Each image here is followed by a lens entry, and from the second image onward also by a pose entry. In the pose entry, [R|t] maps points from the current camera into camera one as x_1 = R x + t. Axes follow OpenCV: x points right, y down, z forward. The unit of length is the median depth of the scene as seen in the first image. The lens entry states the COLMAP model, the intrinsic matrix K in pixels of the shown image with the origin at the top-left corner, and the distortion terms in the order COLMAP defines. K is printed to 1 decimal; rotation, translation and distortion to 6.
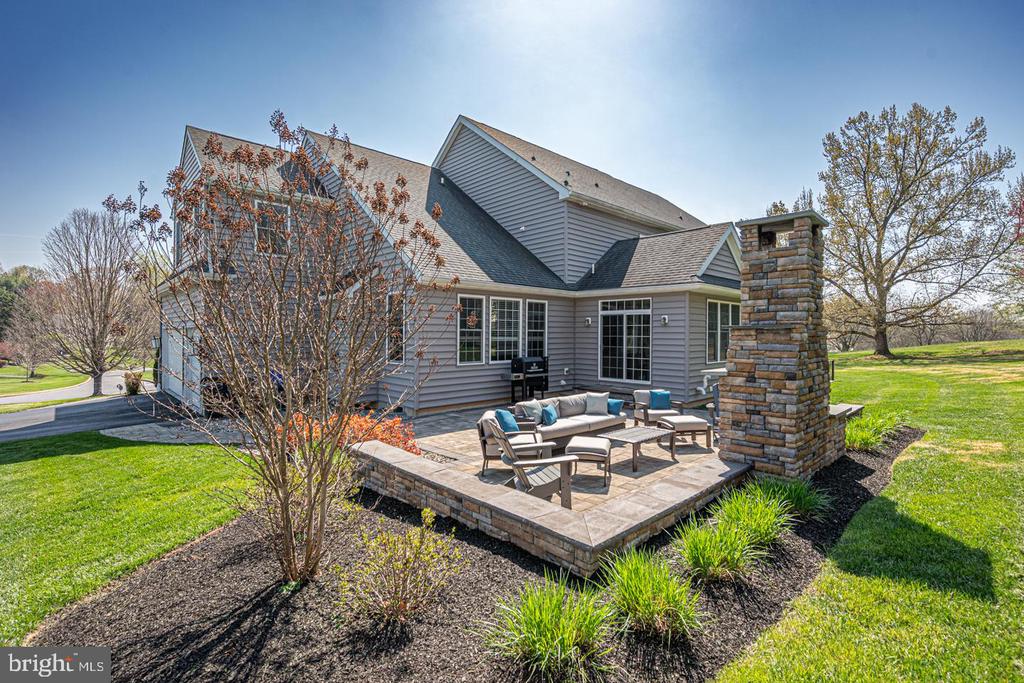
lens RADIAL K [[468.4, 0, 512.0], [0, 468.4, 341.5], [0, 0, 1]] dist [-0.002402, -0.000676]
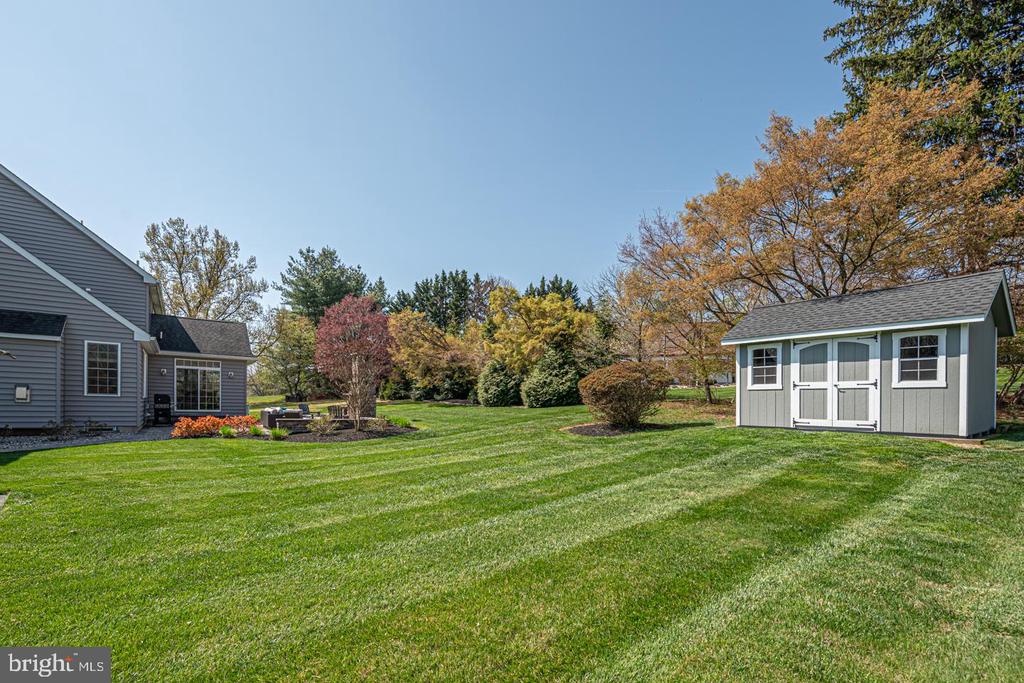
lens RADIAL K [[528.4, 0, 511.5], [0, 528.4, 404.6], [0, 0, 1]] dist [-0.001284, -0.000364]
pose [[0.152768, 0.002879, 0.988258, -1.419587], [-0.004280, 0.999988, -0.002251, 0.064122], [-0.988253, -0.003885, 0.152779, -0.342503]]
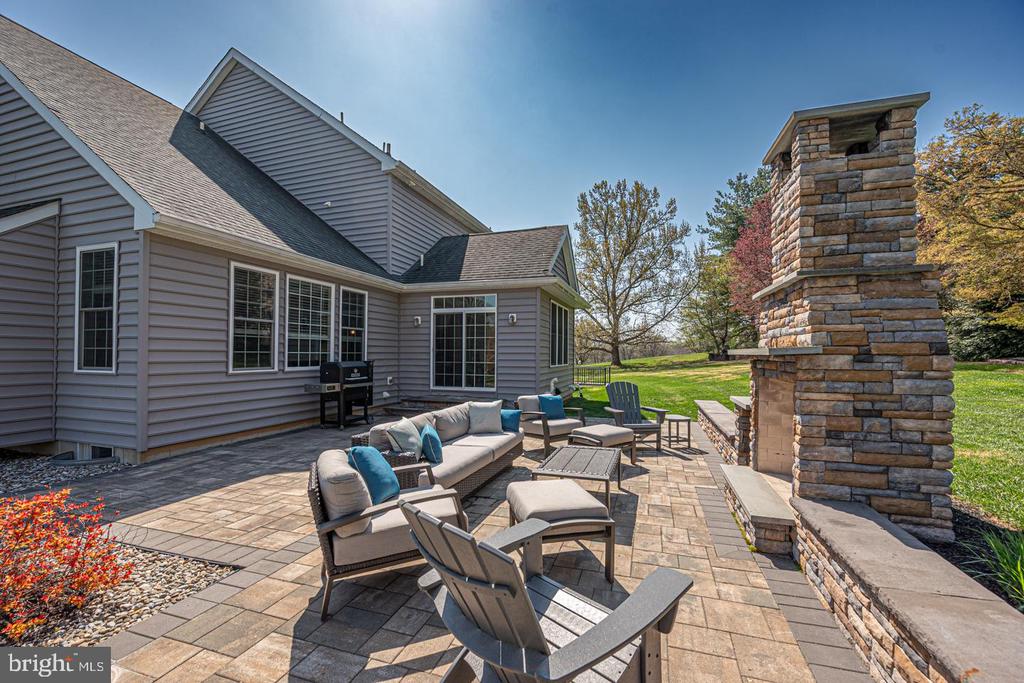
lens RADIAL K [[412.5, 0, 527.7], [0, 412.5, 353.3], [0, 0, 1]] dist [-0.001177, -0.000182]
pose [[0.864870, 0.005561, 0.501965, -0.042960], [0.002403, 0.999881, -0.015217, 0.030604], [-0.501990, 0.014367, 0.864754, 0.284238]]
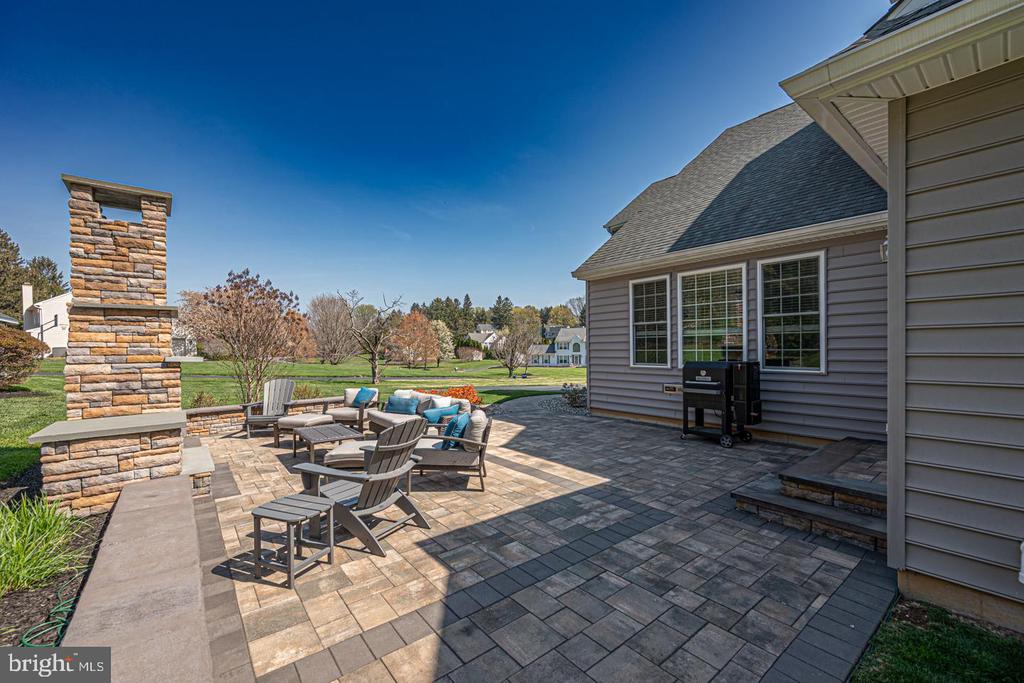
lens RADIAL K [[413.7, 0, 503.4], [0, 413.7, 350.7], [0, 0, 1]] dist [0.000530, -0.000008]
pose [[-0.084405, 0.007552, -0.996403, 0.581830], [-0.003447, 0.999963, 0.007871, 0.016250], [0.996426, 0.004099, -0.084376, 0.765363]]
